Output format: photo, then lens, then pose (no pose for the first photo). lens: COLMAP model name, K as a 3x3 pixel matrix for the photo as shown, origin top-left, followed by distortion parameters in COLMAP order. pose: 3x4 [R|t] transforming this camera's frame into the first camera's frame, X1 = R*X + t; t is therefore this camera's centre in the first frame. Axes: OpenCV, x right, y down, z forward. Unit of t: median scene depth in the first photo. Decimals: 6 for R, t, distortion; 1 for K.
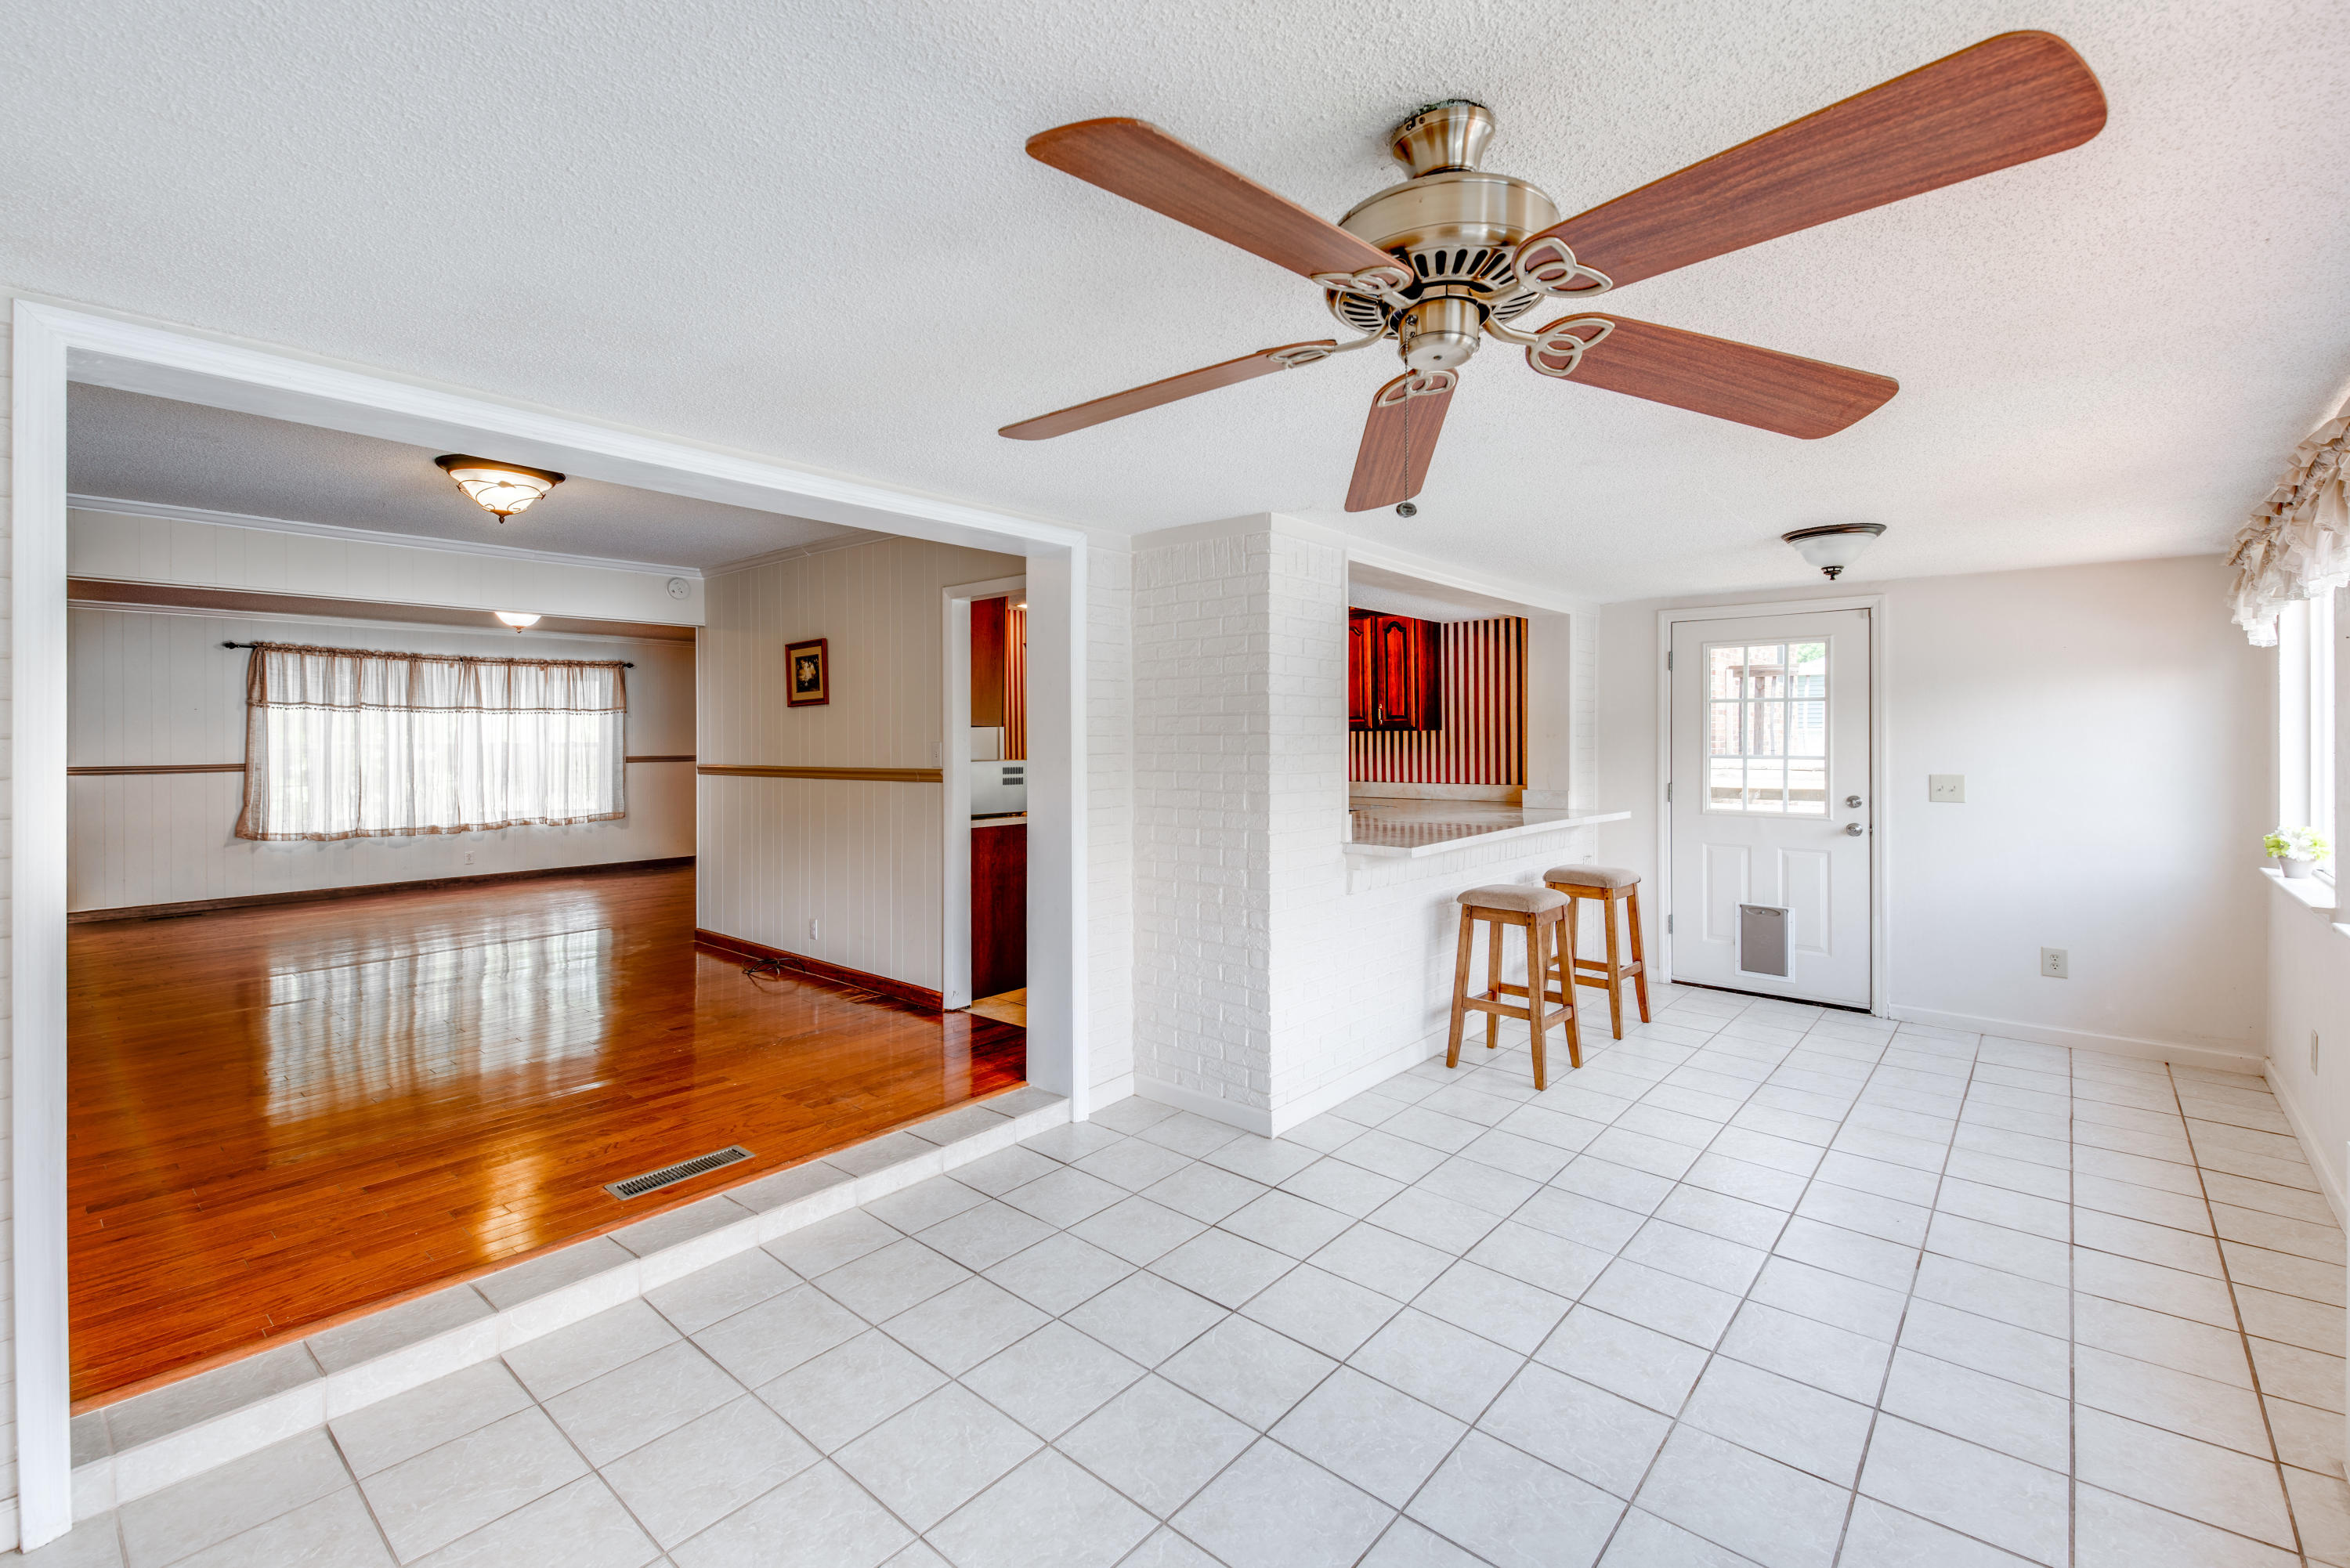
lens RADIAL K [[1017.4, 0, 1196.3], [0, 1017.4, 732.6], [0, 0, 1]] dist [-0.002316, -0.000523]
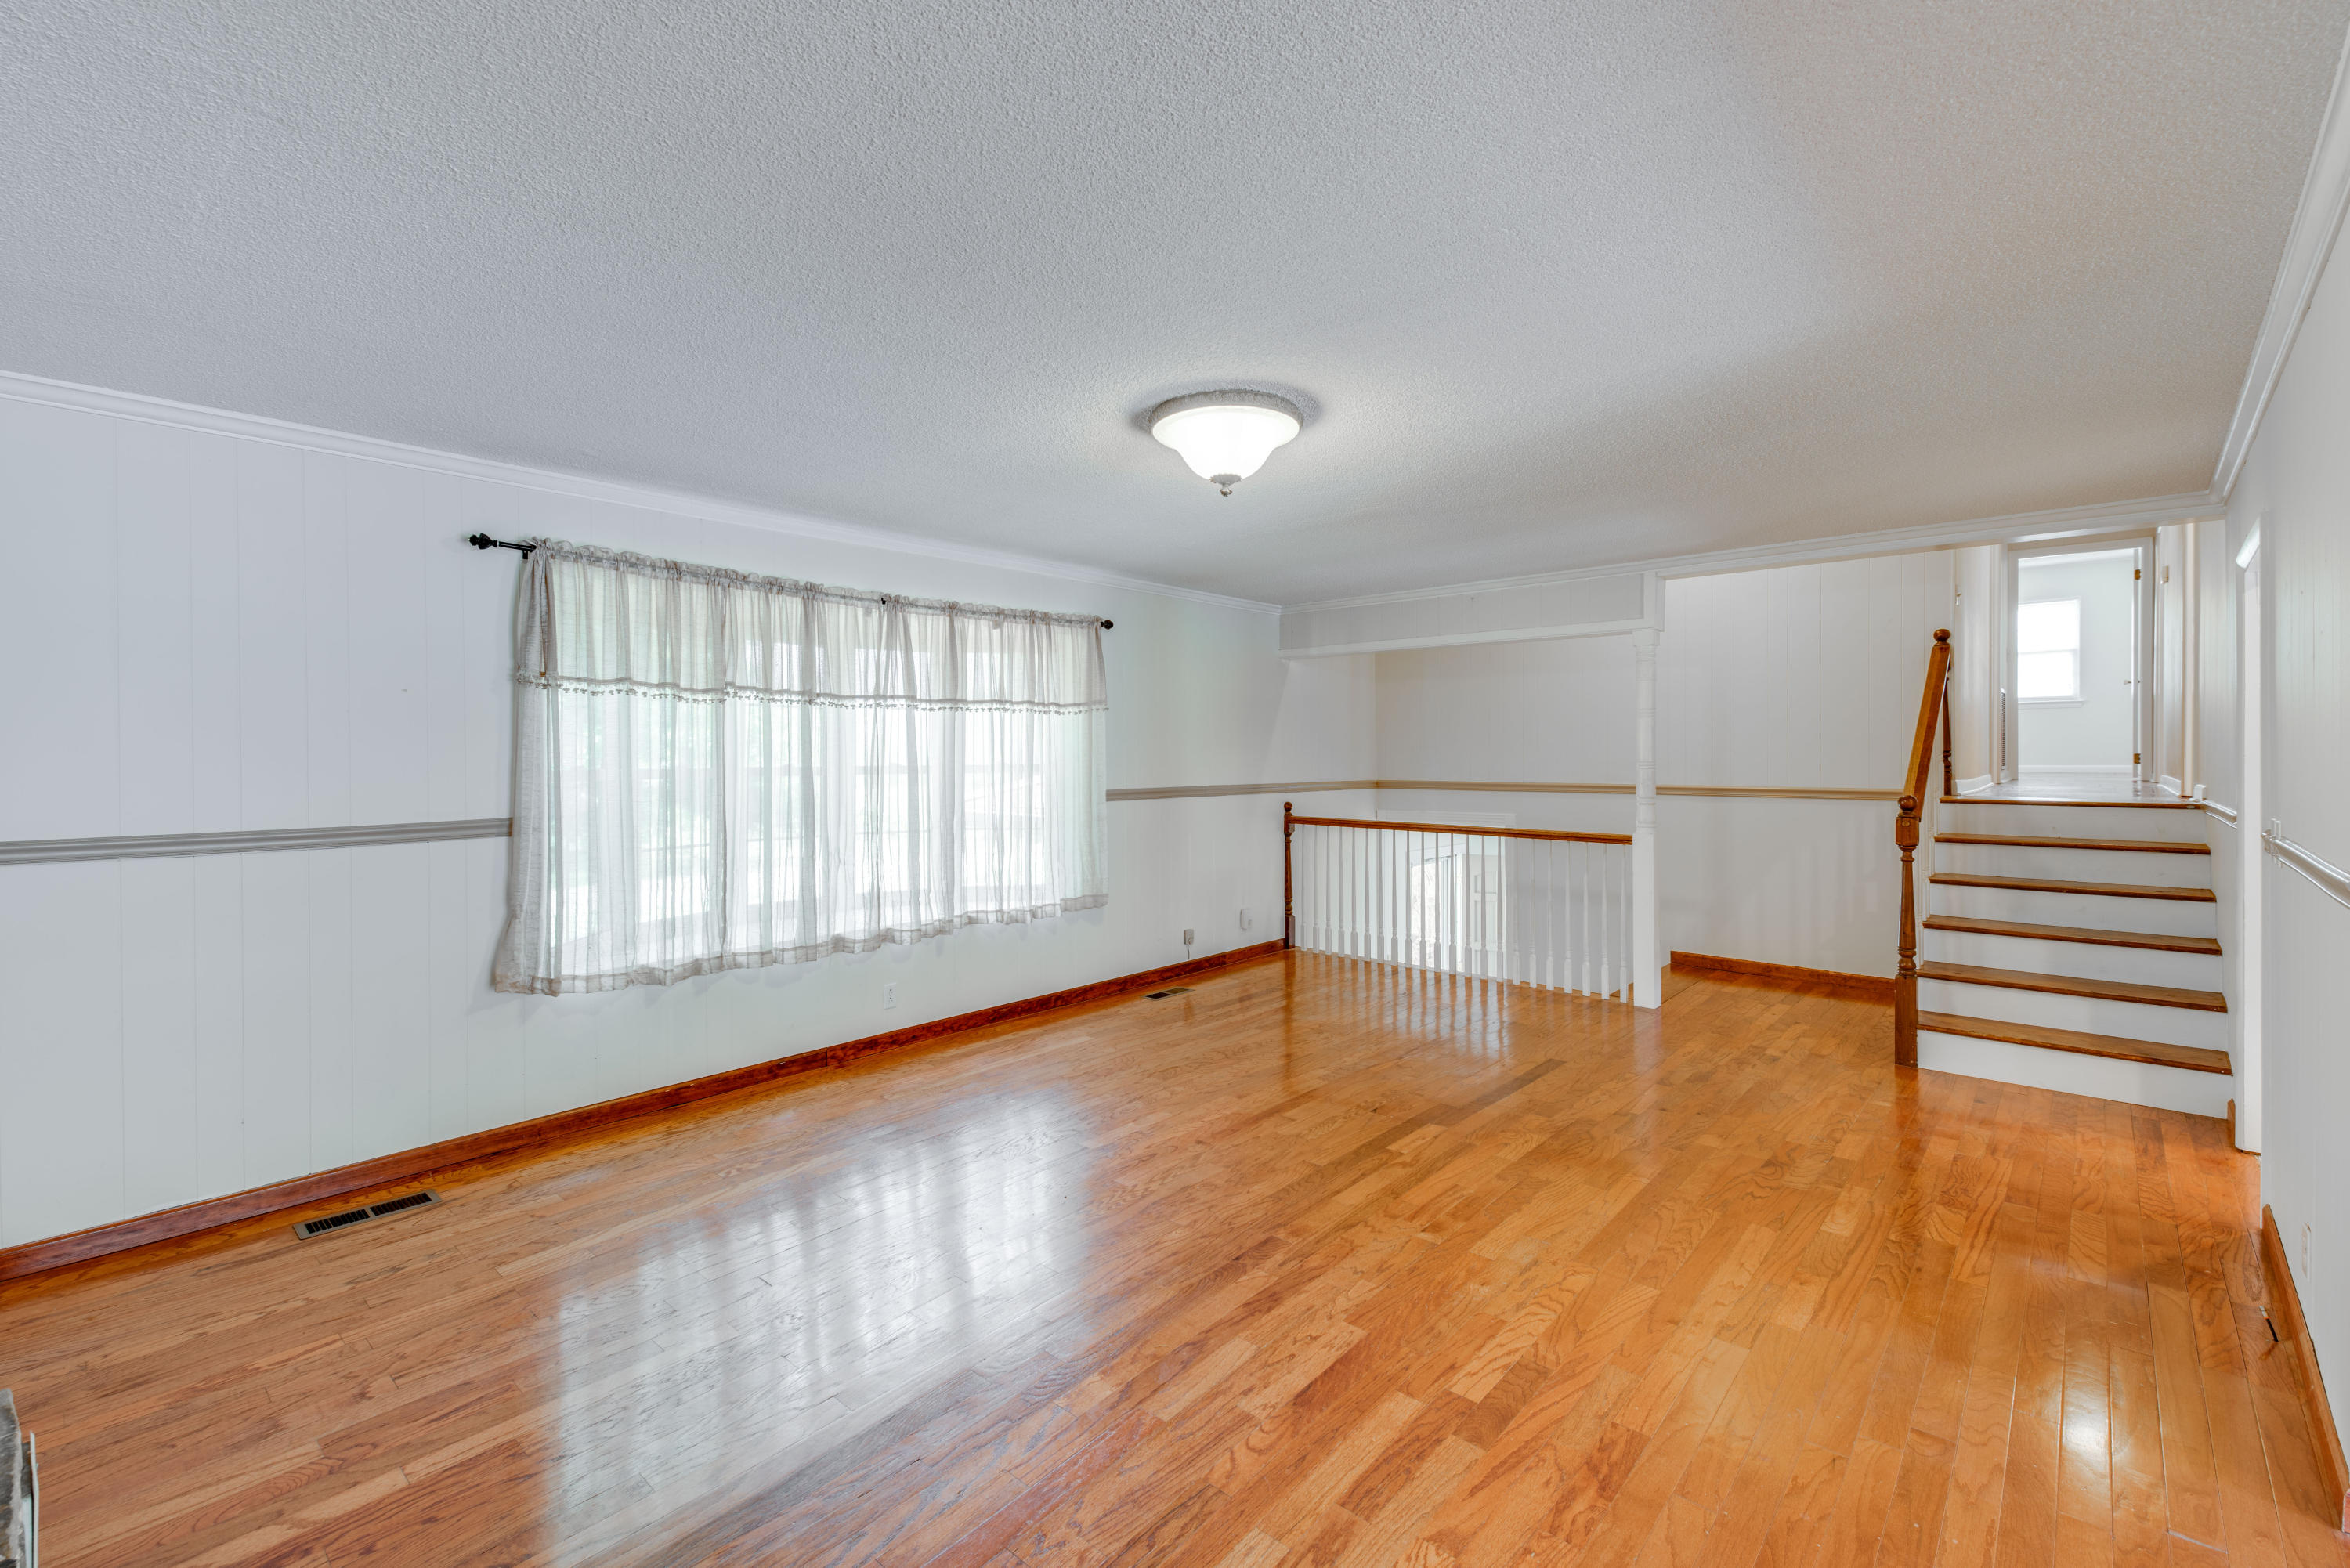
lens RADIAL K [[1025.1, 0, 1171.9], [0, 1025.1, 751.4], [0, 0, 1]] dist [0.033961, -0.000377]
pose [[0.999536, 0.004108, -0.030182, -0.598019], [-0.003880, 0.999963, 0.007618, -0.002165], [0.030212, -0.007497, 0.999515, 0.526810]]
